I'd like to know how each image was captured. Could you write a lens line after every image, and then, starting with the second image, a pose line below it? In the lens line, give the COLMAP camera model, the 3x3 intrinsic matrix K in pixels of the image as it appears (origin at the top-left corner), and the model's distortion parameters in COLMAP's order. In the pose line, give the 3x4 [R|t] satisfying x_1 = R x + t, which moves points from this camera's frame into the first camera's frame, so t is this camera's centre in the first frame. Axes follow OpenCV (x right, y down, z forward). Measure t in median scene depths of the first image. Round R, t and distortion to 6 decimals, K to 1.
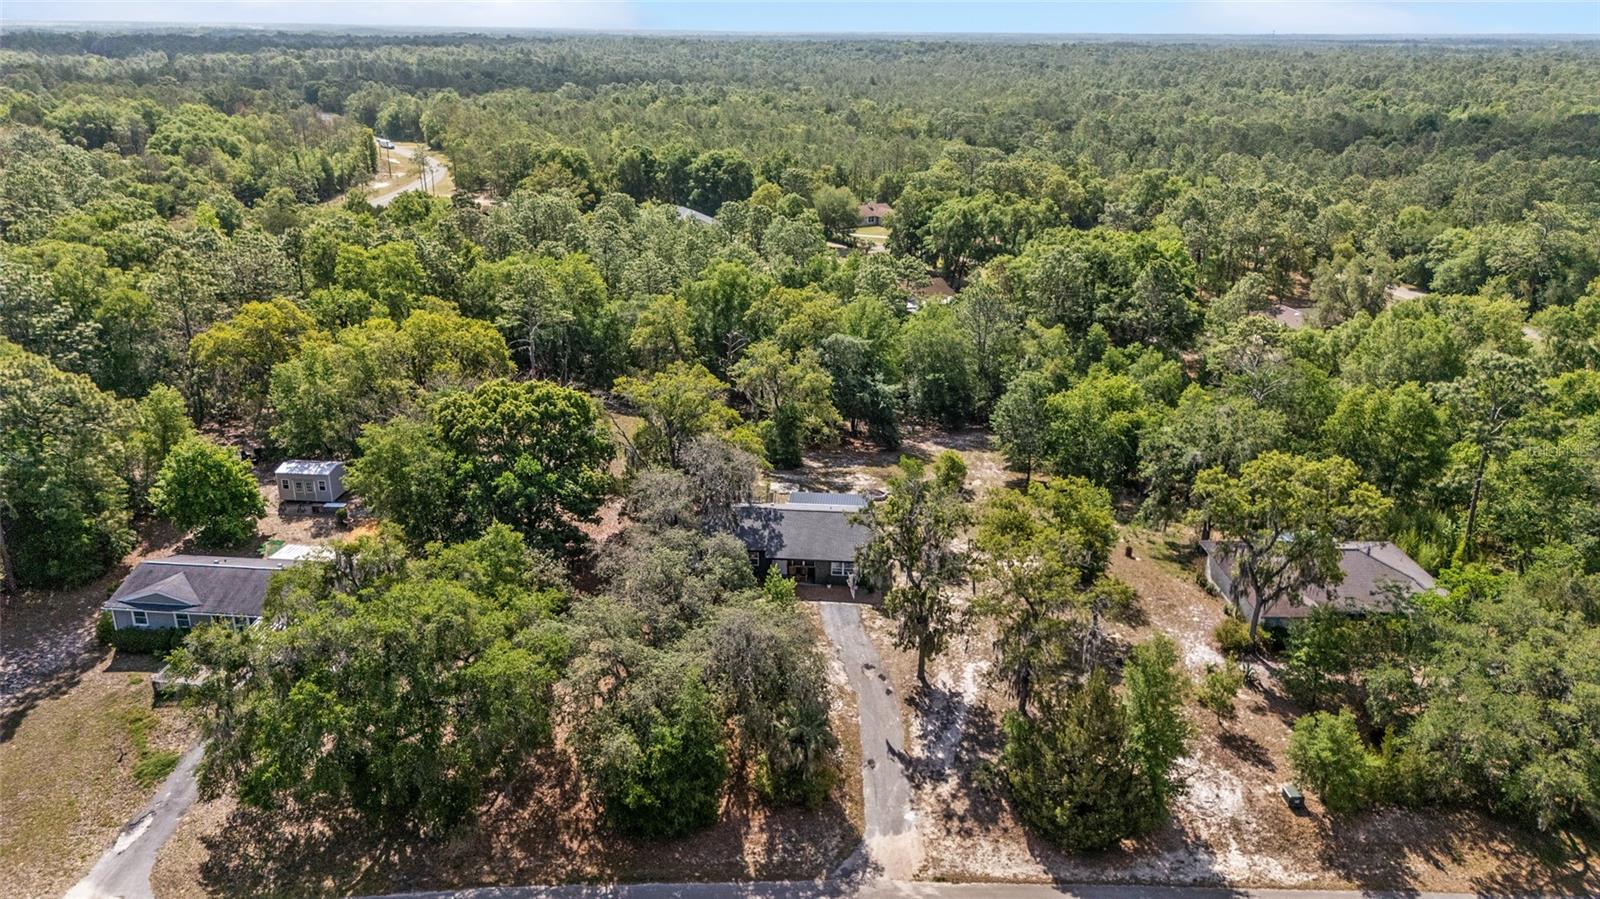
lens RADIAL K [[1180.6, 0, 801.9], [0, 1180.6, 456.7], [0, 0, 1]] dist [0.060182, -0.056216]
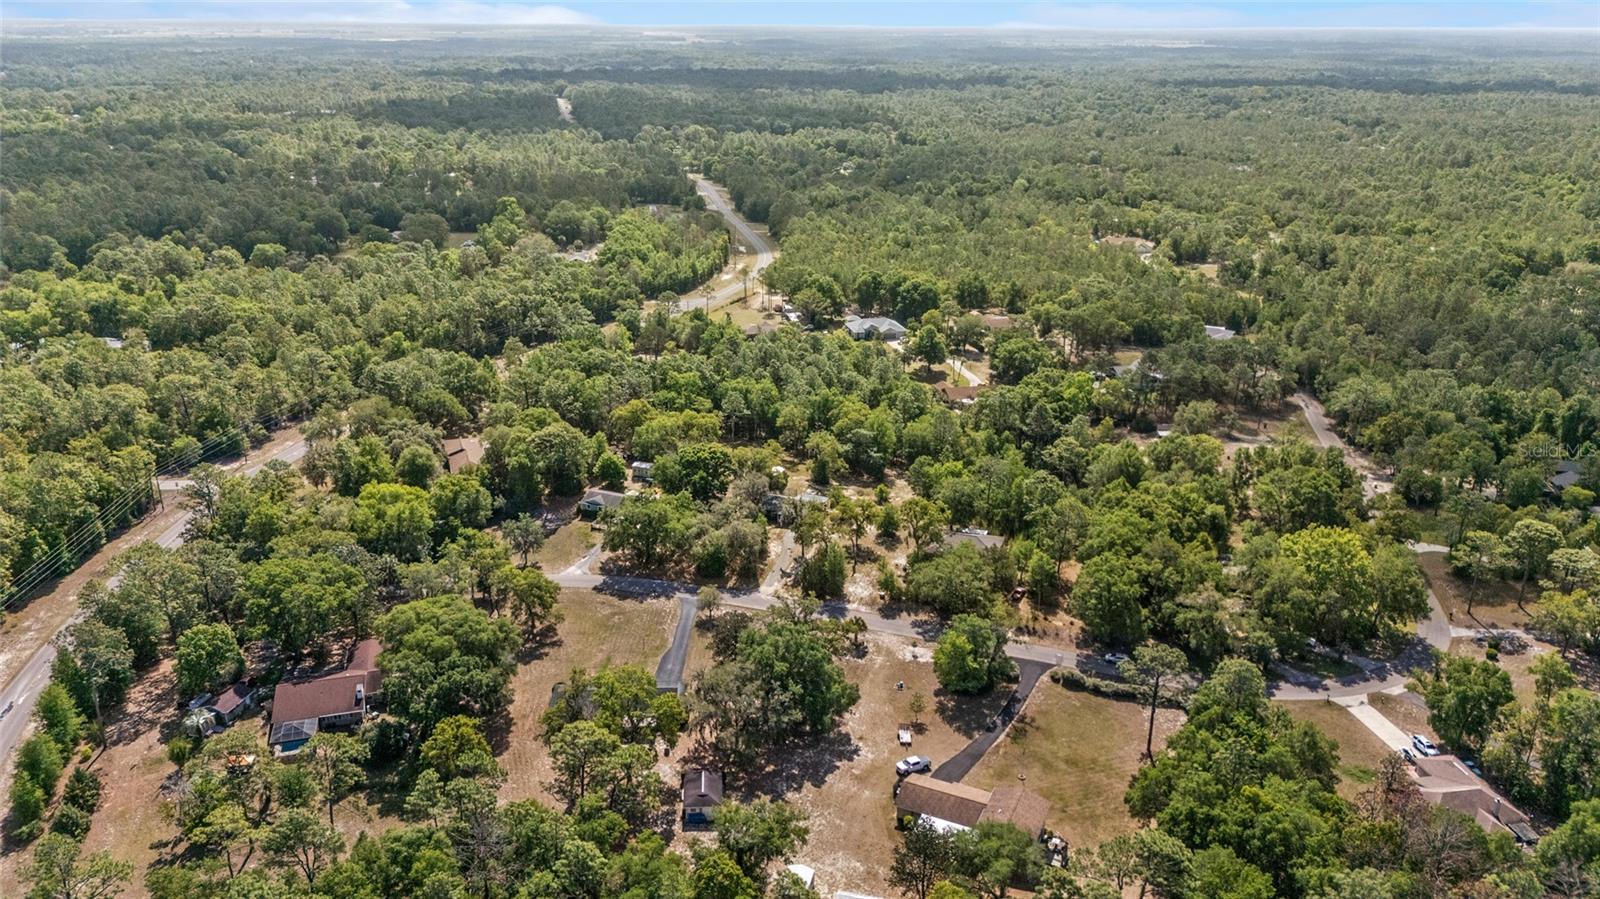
lens RADIAL K [[1180.6, 0, 803.5], [0, 1180.6, 449.5], [0, 0, 1]] dist [0.060182, -0.056216]
pose [[0.950223, 0.105136, -0.293296, 1.119405], [-0.105547, 0.994309, 0.014474, -0.156612], [0.293149, 0.017203, 0.955912, -2.293189]]
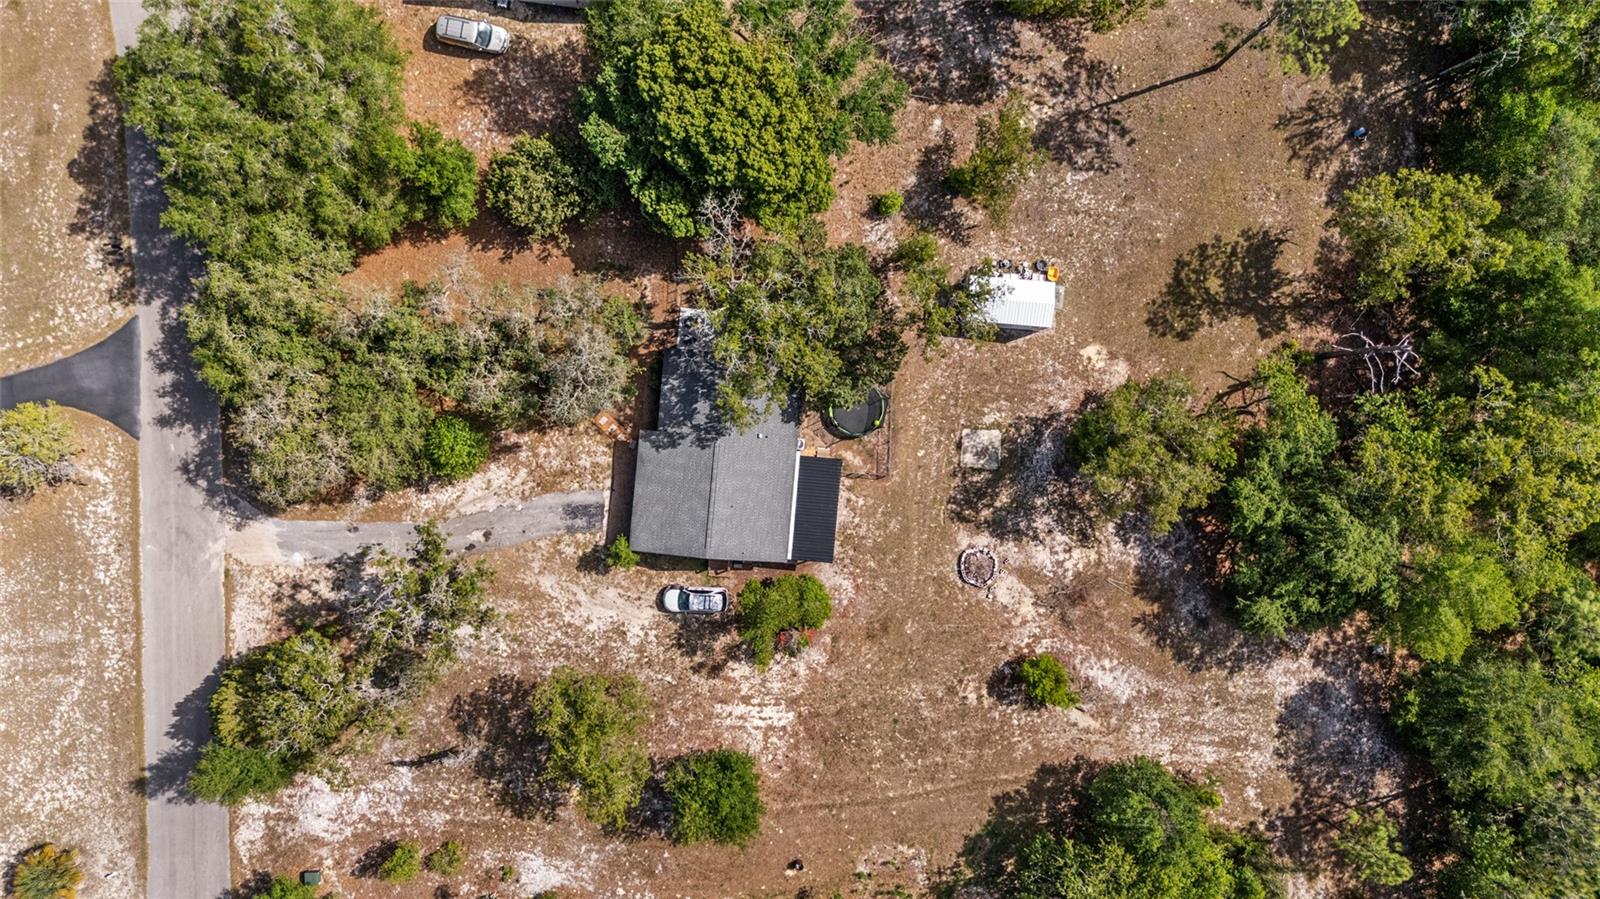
lens RADIAL K [[1180.6, 0, 801.7], [0, 1180.6, 442.7], [0, 0, 1]] dist [0.060182, -0.056216]
pose [[-0.005758, 0.999723, -0.022833, -0.001551], [-0.363182, 0.019184, 0.931521, -0.984793], [0.931701, 0.013657, 0.362970, 0.976778]]
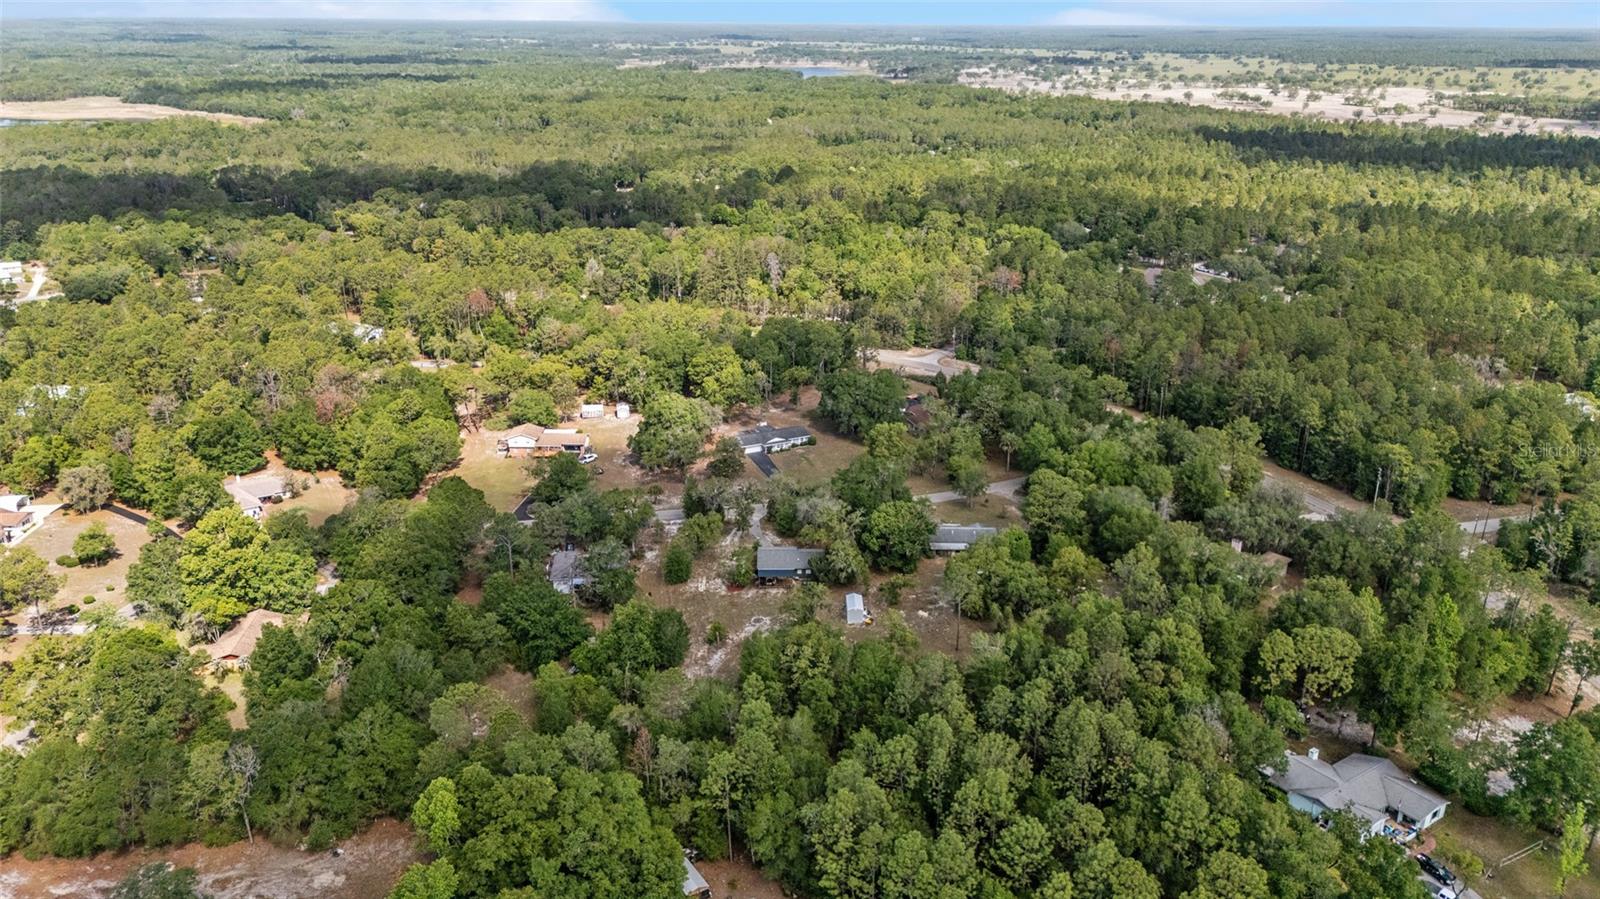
lens RADIAL K [[1180.6, 0, 802.5], [0, 1180.6, 449.1], [0, 0, 1]] dist [0.060182, -0.056216]
pose [[-0.995443, 0.022614, -0.092634, 0.259707], [-0.041559, 0.771455, 0.634925, -2.321996], [0.085821, 0.635882, -0.767000, 3.722352]]
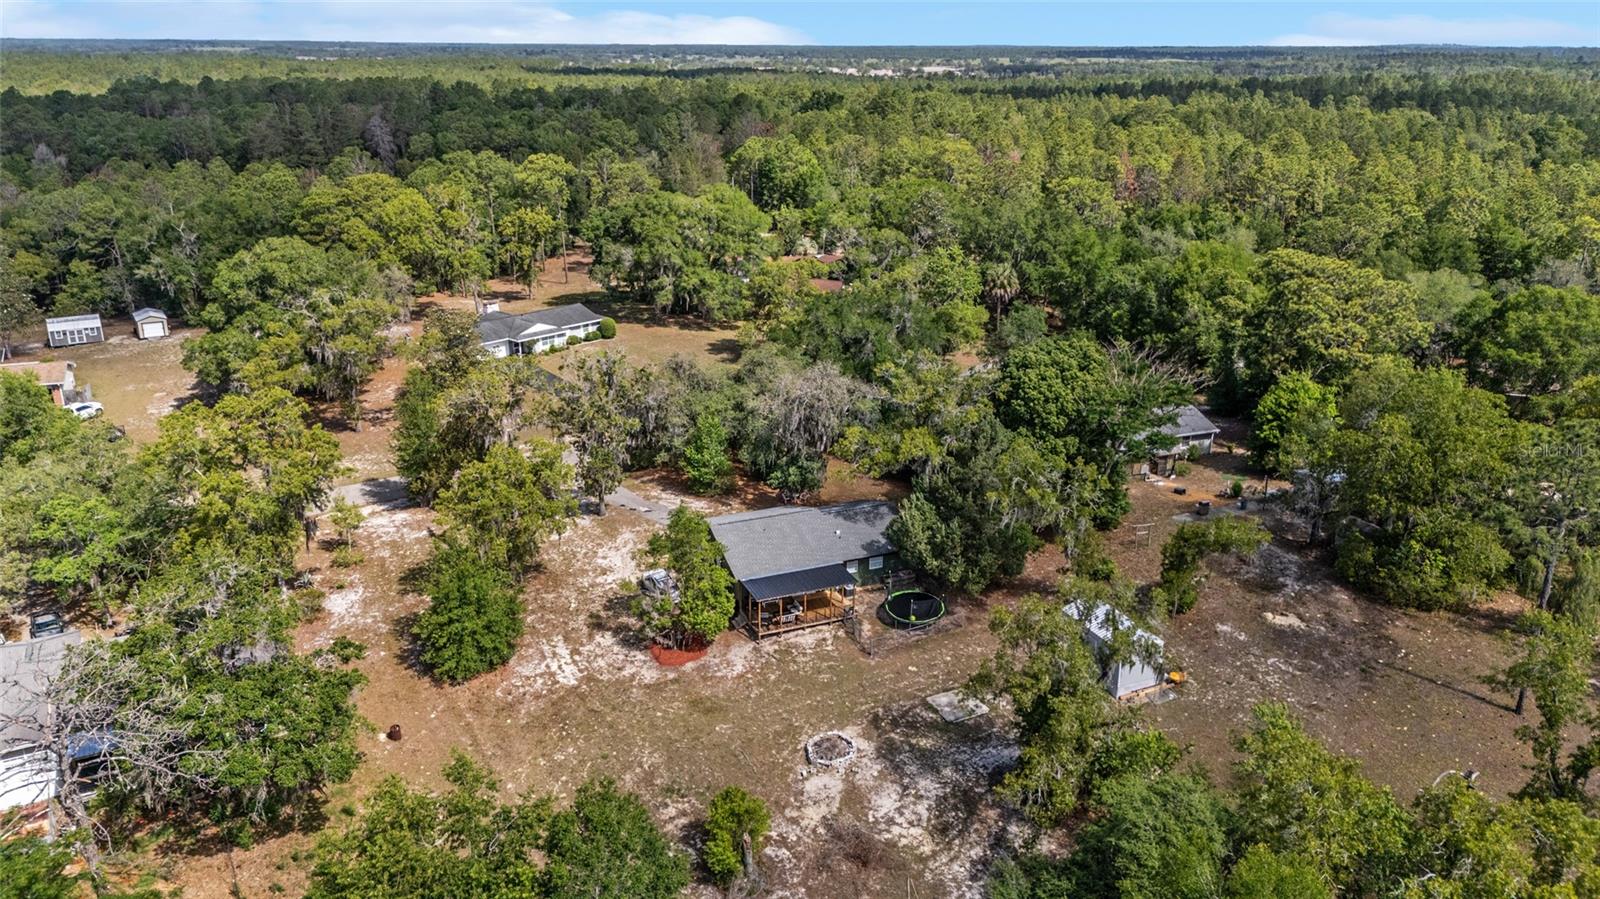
lens RADIAL K [[1180.6, 0, 810.2], [0, 1180.6, 449.9], [0, 0, 1]] dist [0.060182, -0.056216]
pose [[-0.883300, 0.145714, -0.445587, 0.483127], [-0.162955, 0.795771, 0.583261, -0.661713], [0.439575, 0.587806, -0.679160, 2.050801]]
